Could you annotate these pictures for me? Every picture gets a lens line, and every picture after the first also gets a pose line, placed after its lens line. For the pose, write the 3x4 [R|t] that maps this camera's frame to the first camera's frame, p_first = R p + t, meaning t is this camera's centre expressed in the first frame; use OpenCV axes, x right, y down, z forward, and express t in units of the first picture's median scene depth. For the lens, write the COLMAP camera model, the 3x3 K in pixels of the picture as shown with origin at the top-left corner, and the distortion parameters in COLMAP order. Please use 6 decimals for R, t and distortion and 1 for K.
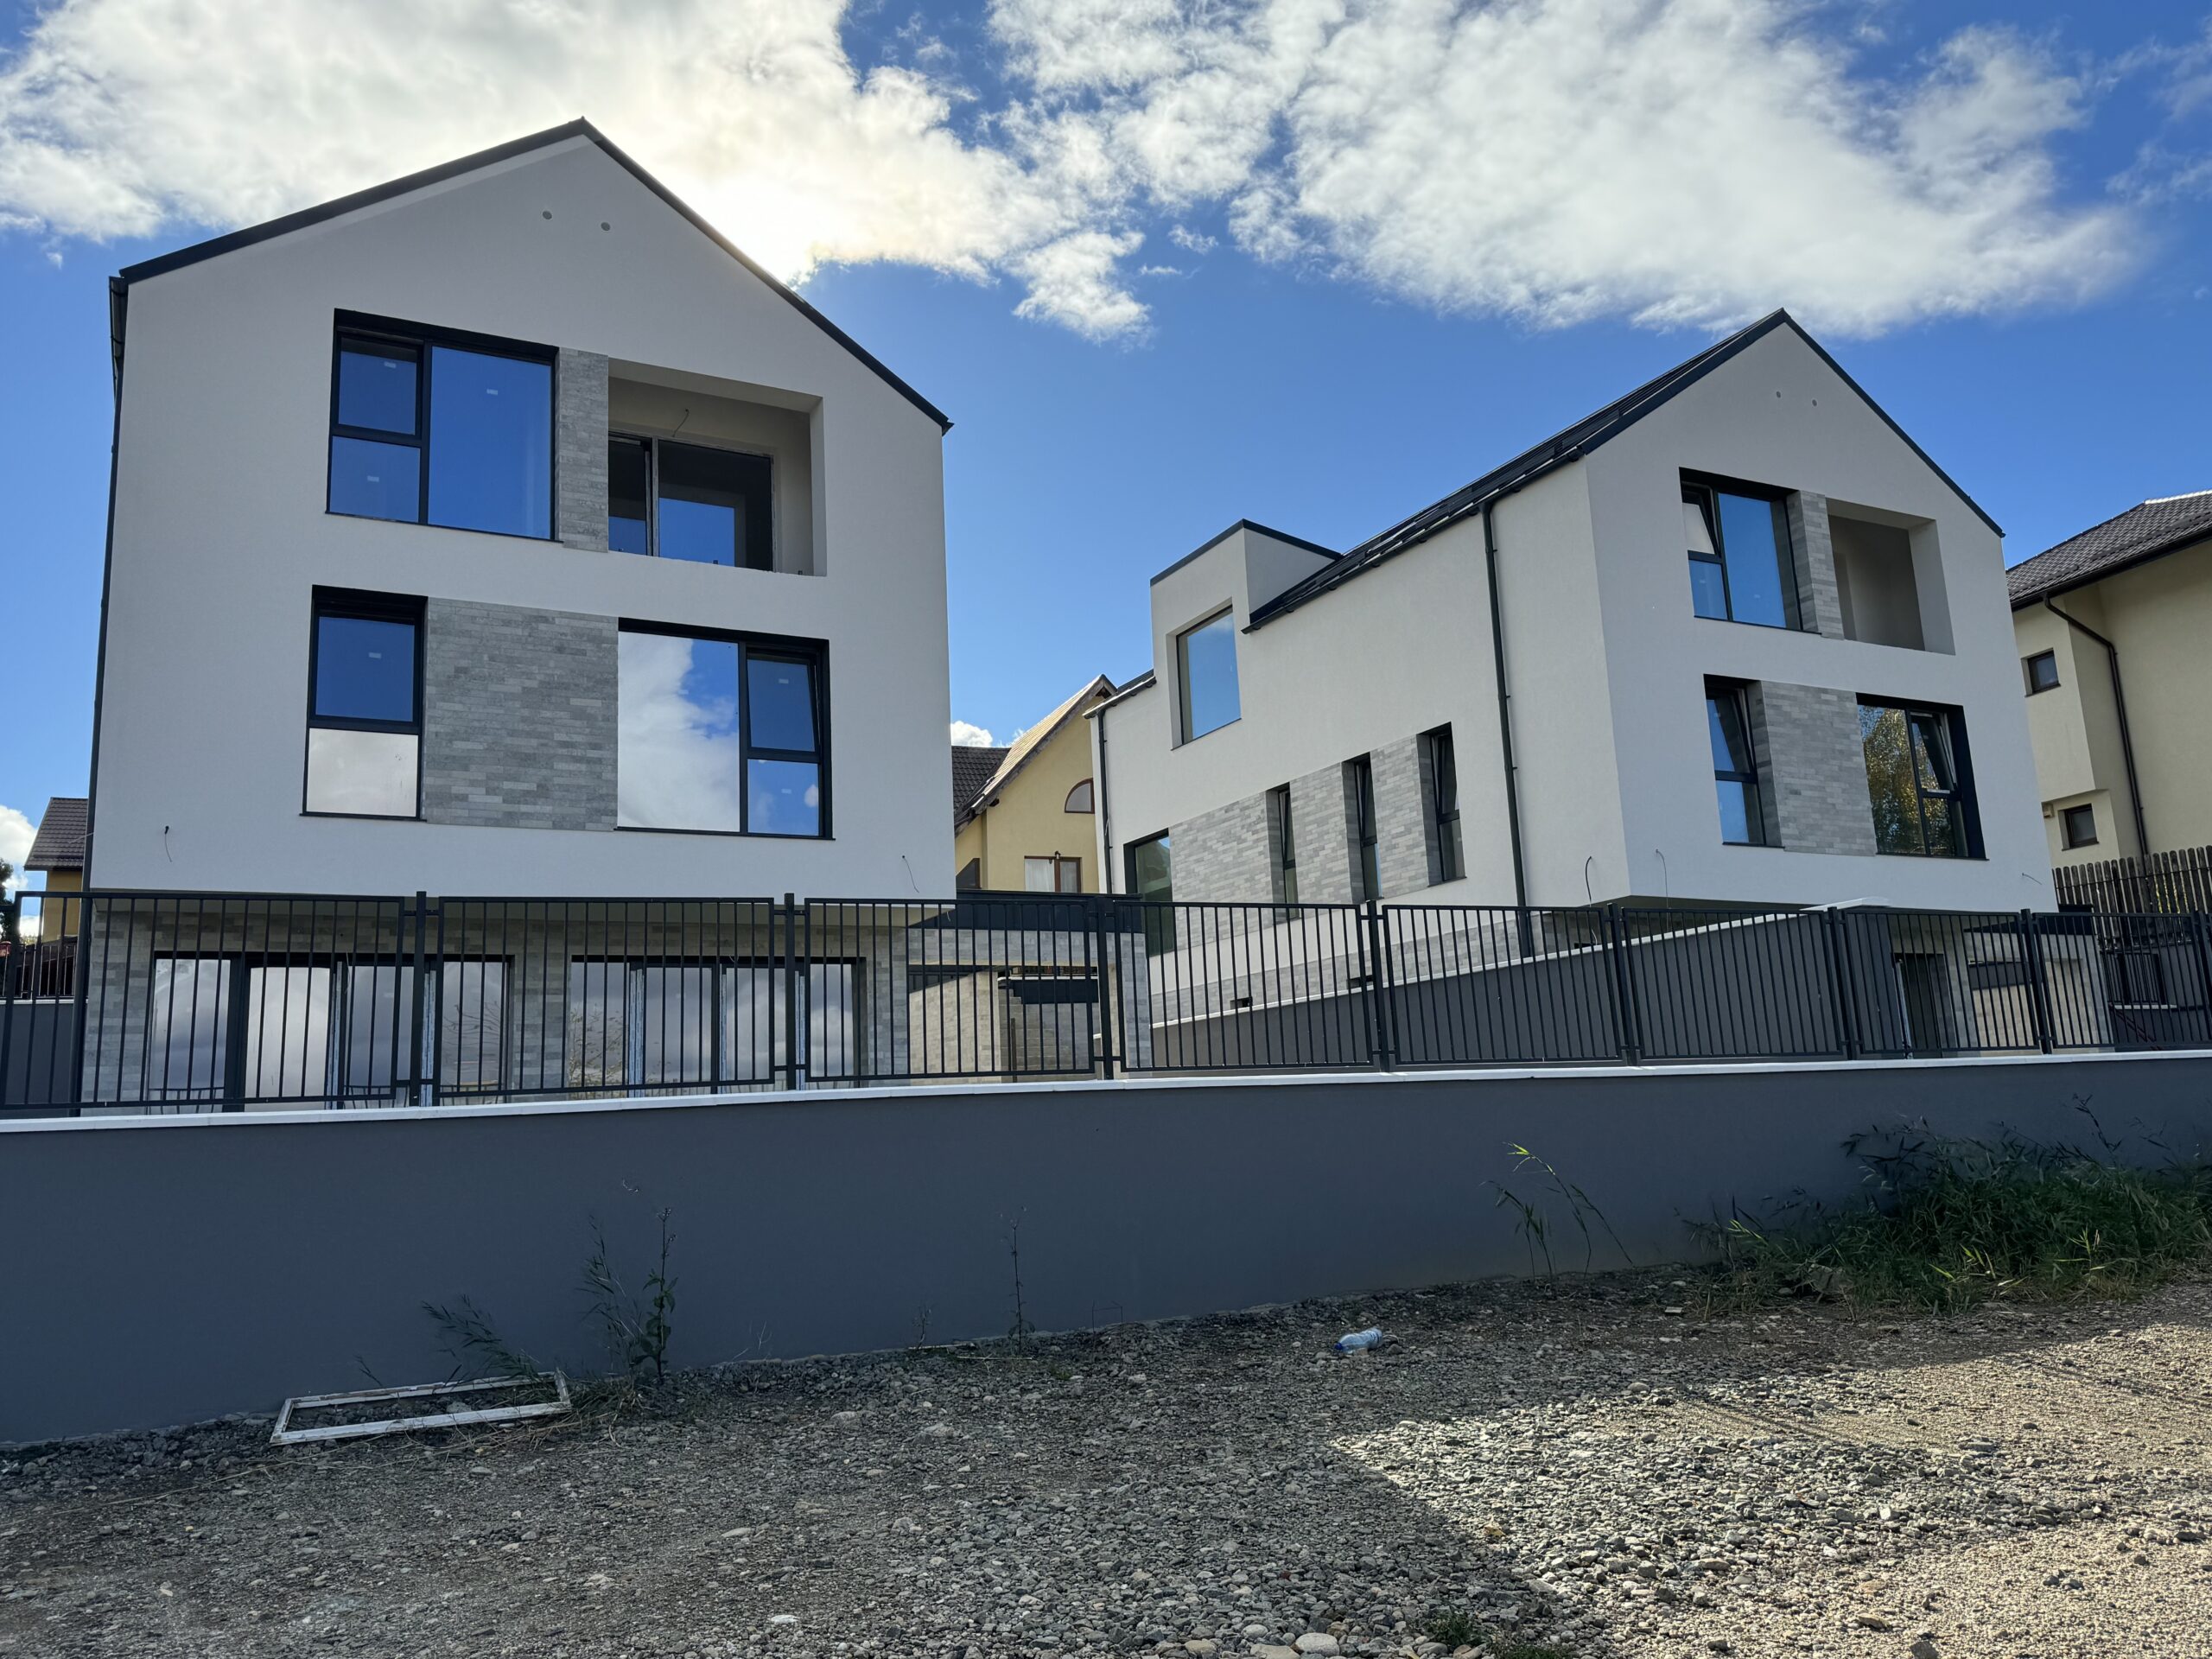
lens RADIAL K [[1687.5, 0, 1106.0], [0, 1687.5, 829.5], [0, 0, 1]] dist [0.000840, 0.000459]
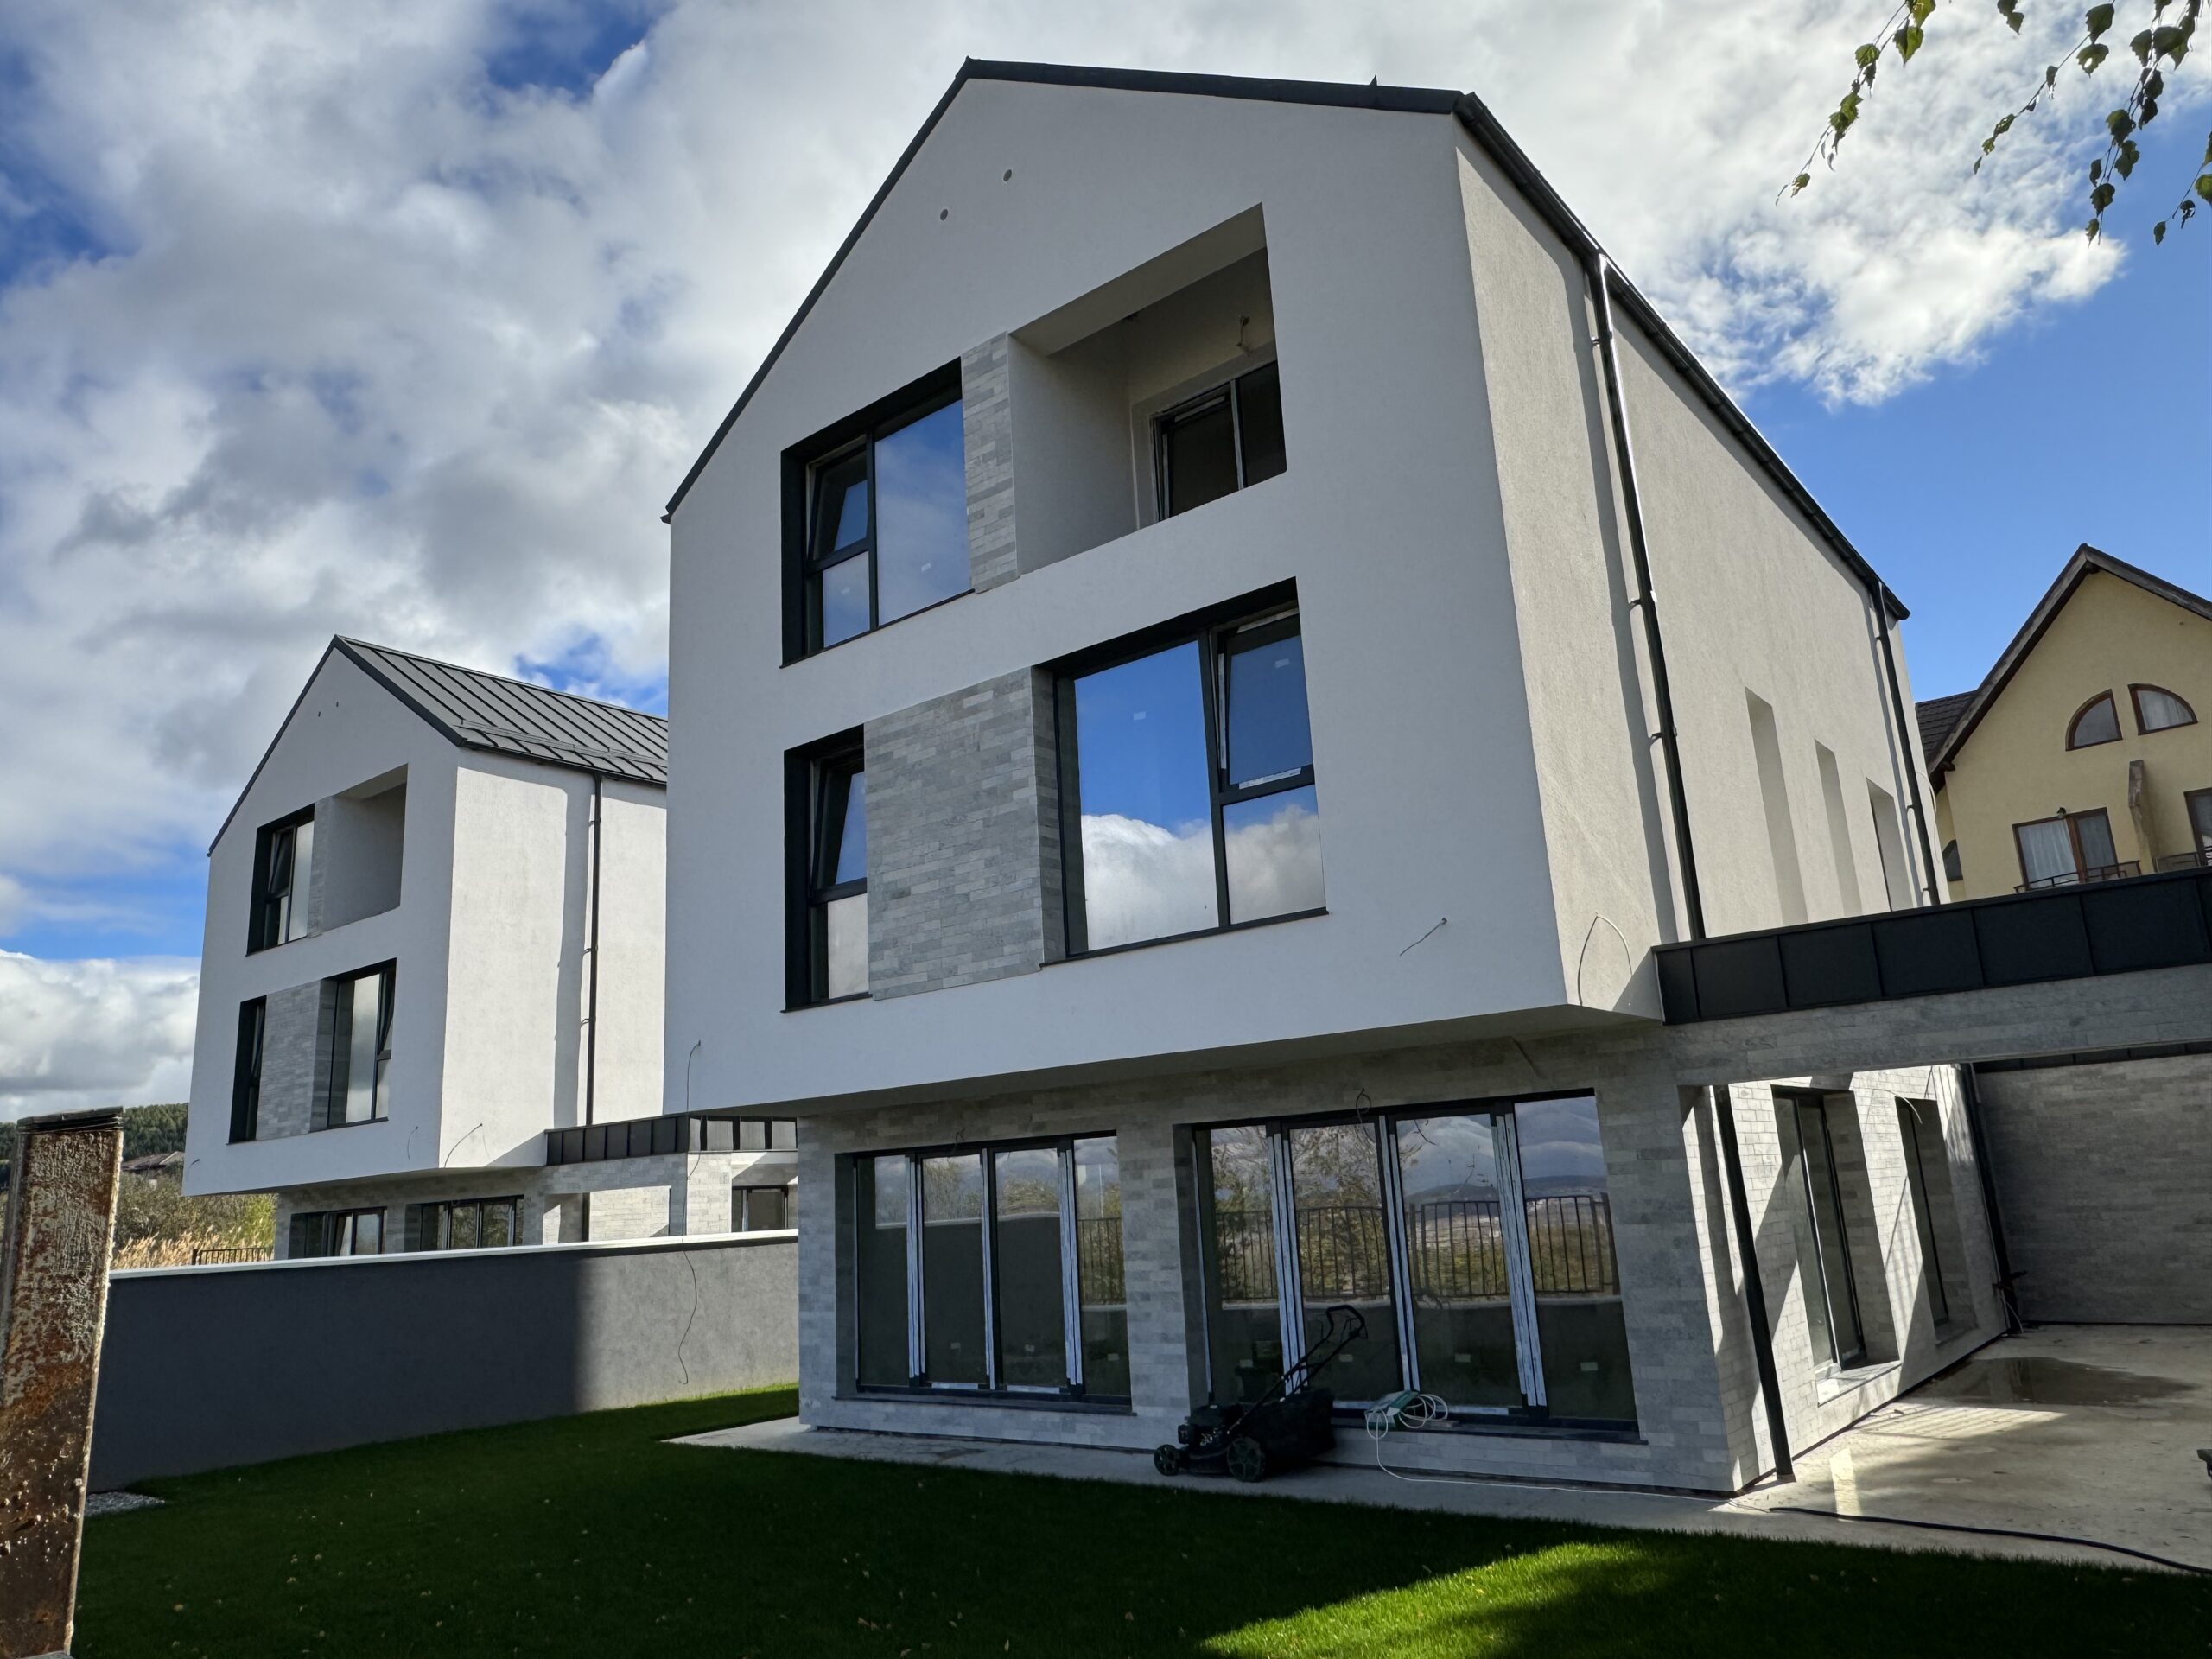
lens RADIAL K [[1551.5, 0, 1106.0], [0, 1551.5, 829.5], [0, 0, 1]] dist [0.003554, 0.000462]
pose [[0.398295, -0.193770, -0.896557, 0.917769], [0.206729, 0.971248, -0.118074, 0.034753], [0.893658, -0.138316, 0.426901, 0.823781]]
